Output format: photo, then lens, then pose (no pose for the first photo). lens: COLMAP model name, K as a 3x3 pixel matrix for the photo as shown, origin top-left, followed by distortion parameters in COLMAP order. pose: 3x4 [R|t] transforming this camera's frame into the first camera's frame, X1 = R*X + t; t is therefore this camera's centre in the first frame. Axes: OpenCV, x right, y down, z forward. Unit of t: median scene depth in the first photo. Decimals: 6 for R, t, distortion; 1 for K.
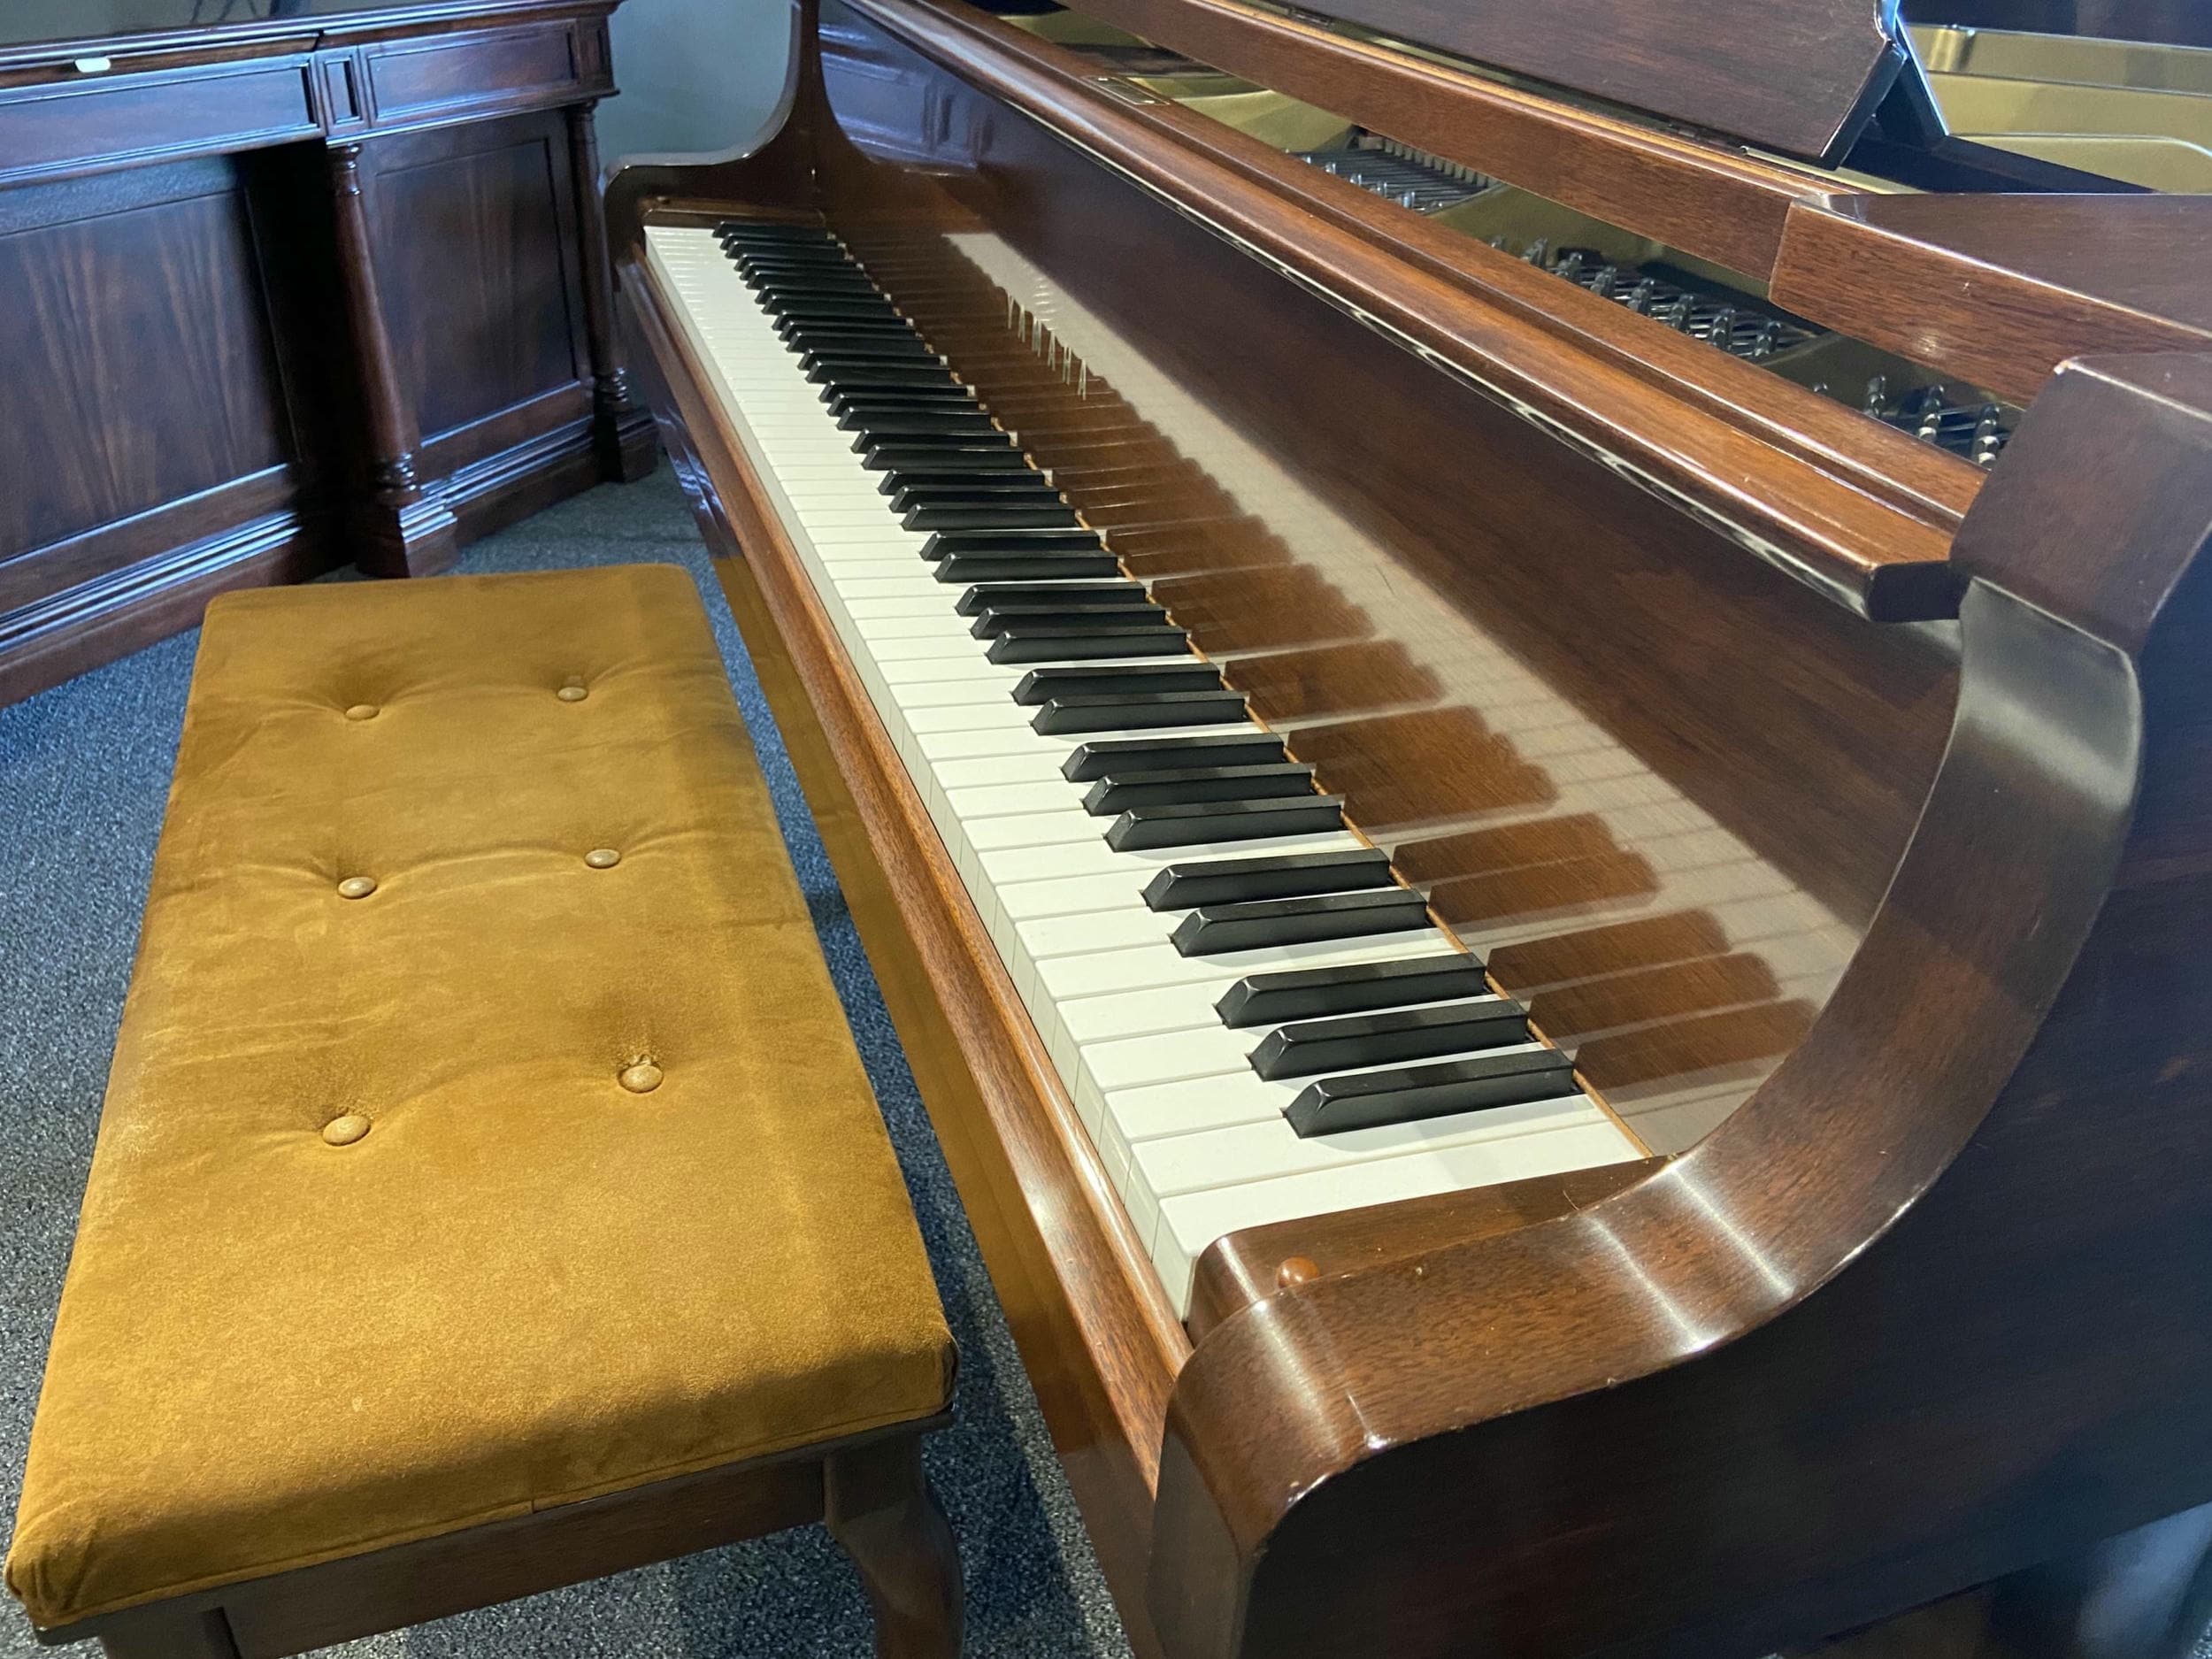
lens RADIAL K [[1724.5, 0, 1099.2], [0, 1724.5, 821.6], [0, 0, 1]] dist [0.116191, -0.136635]
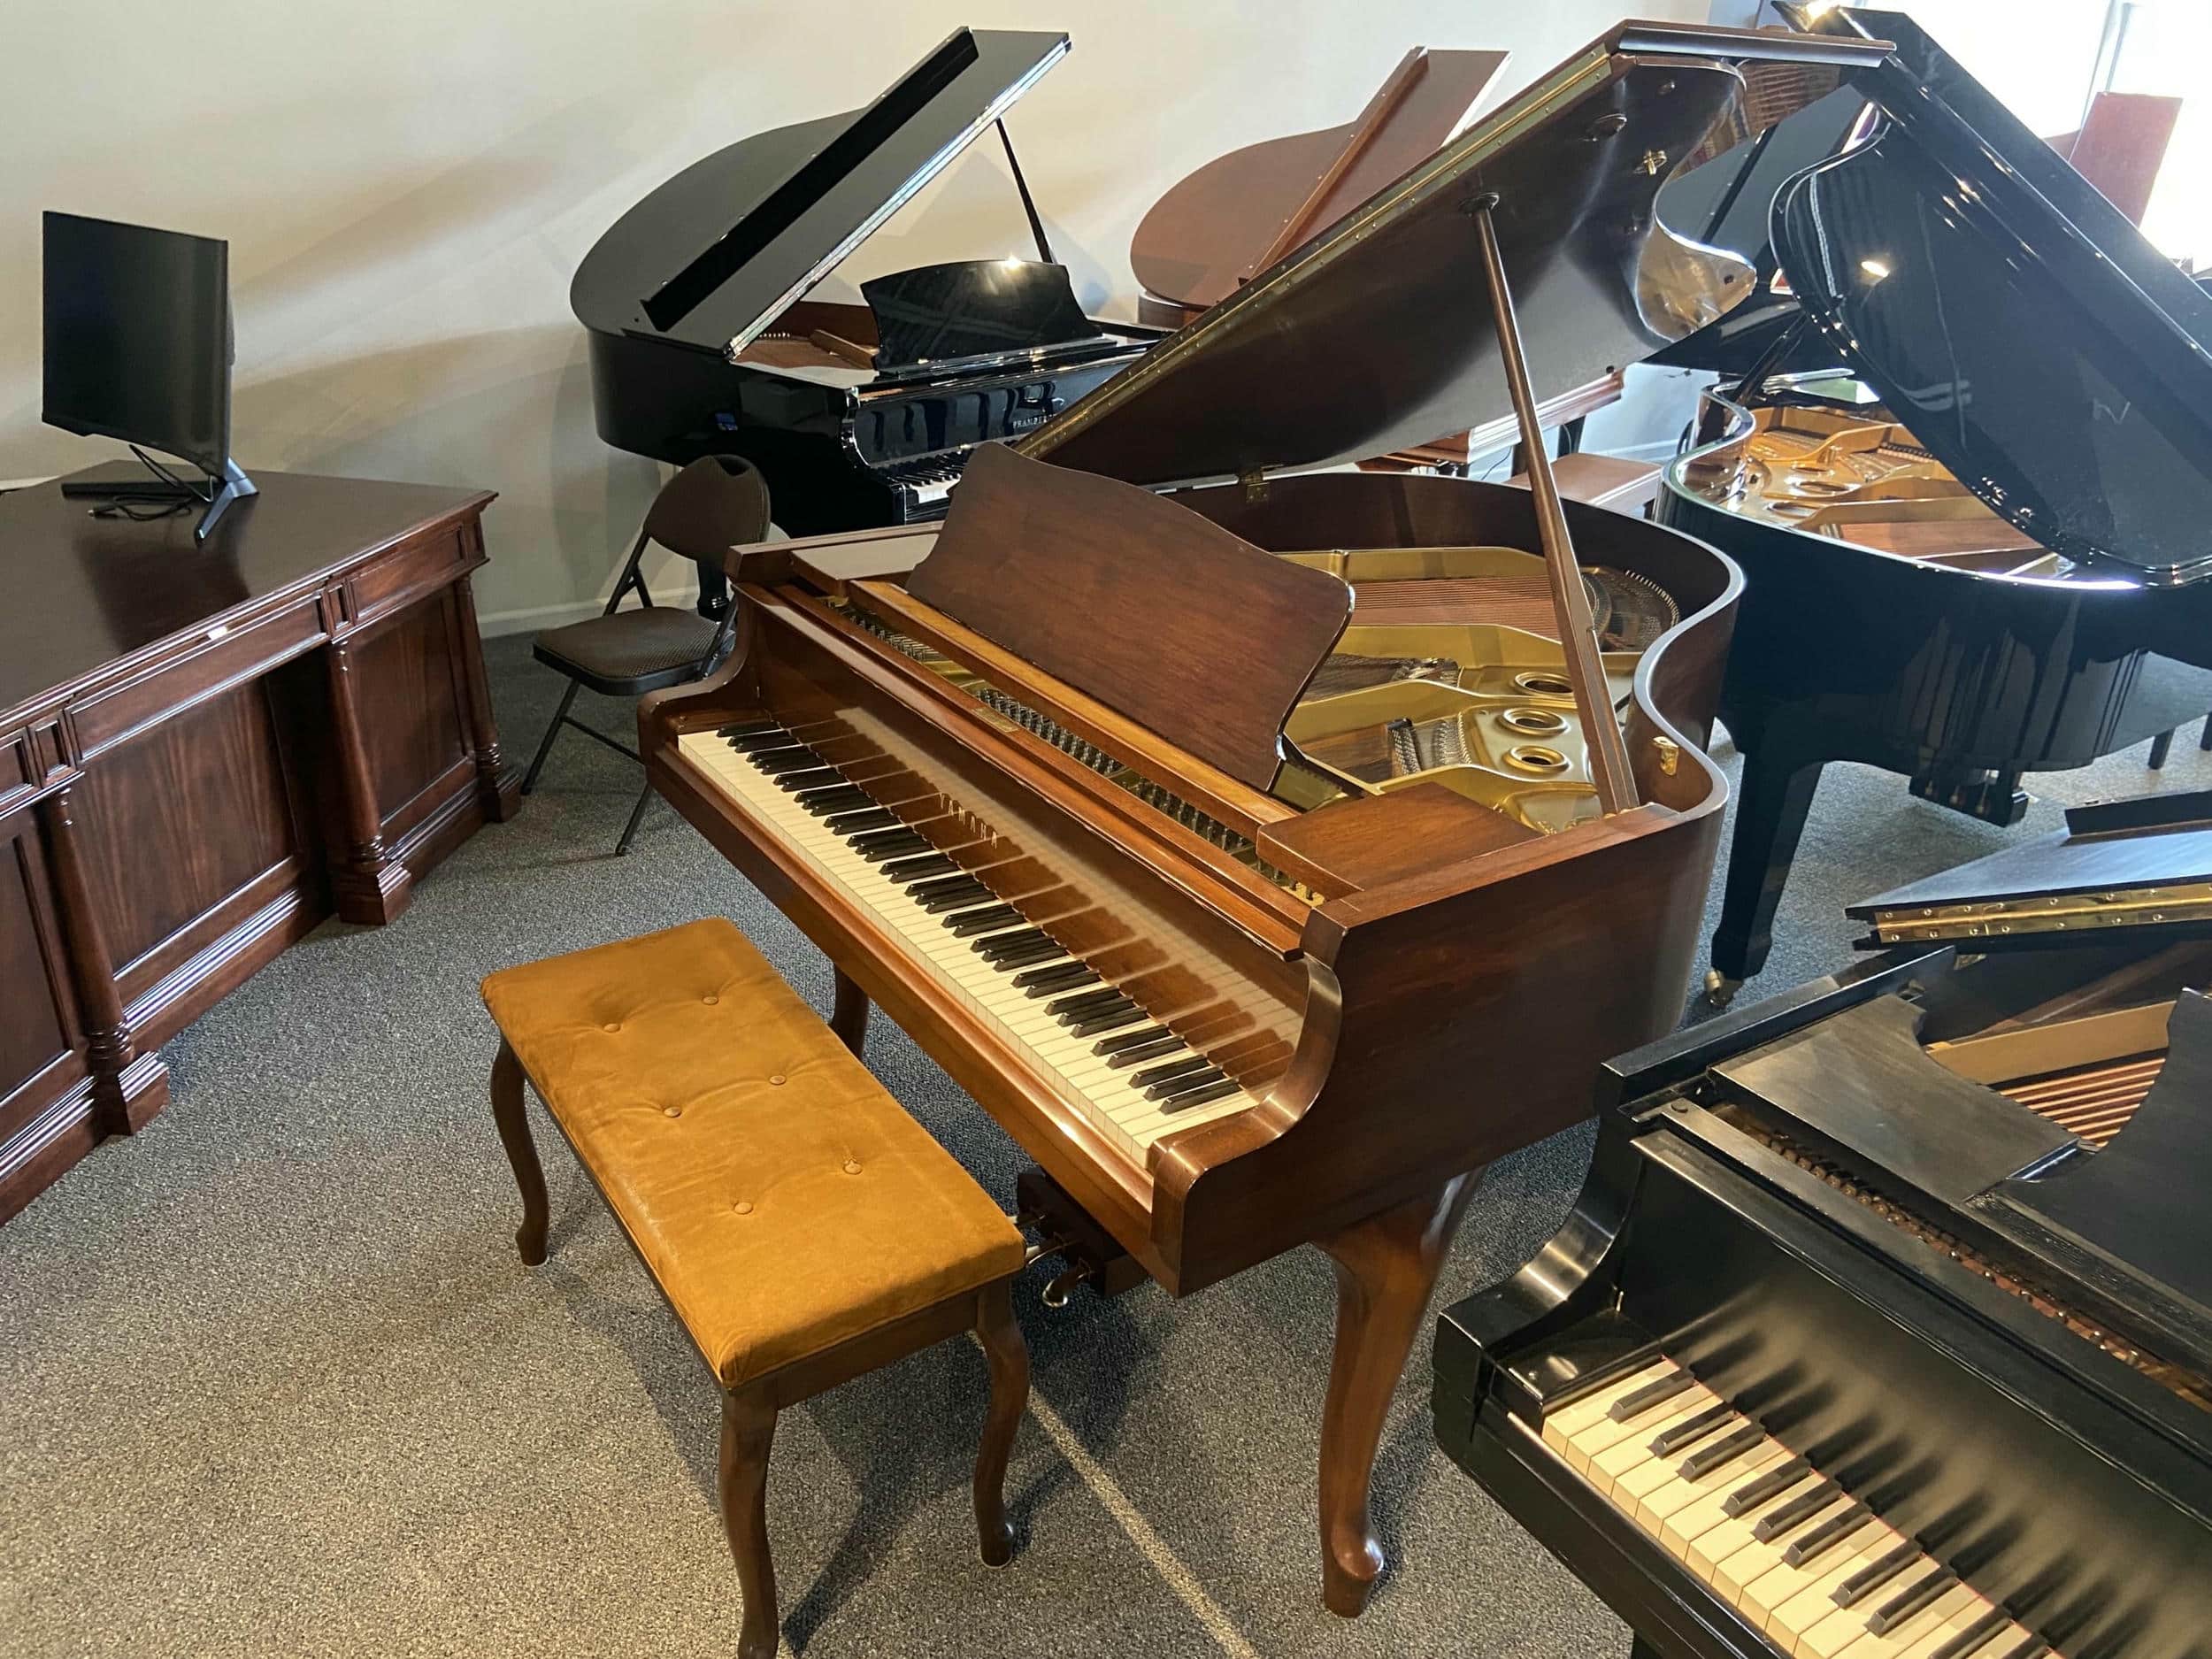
lens RADIAL K [[1724.5, 0, 1099.2], [0, 1724.5, 821.6], [0, 0, 1]] dist [0.116191, -0.136635]
pose [[0.967545, -0.127377, 0.218248, -0.445924], [0.146660, 0.986378, -0.074496, -0.098700], [-0.205786, 0.104087, 0.973046, -1.531576]]
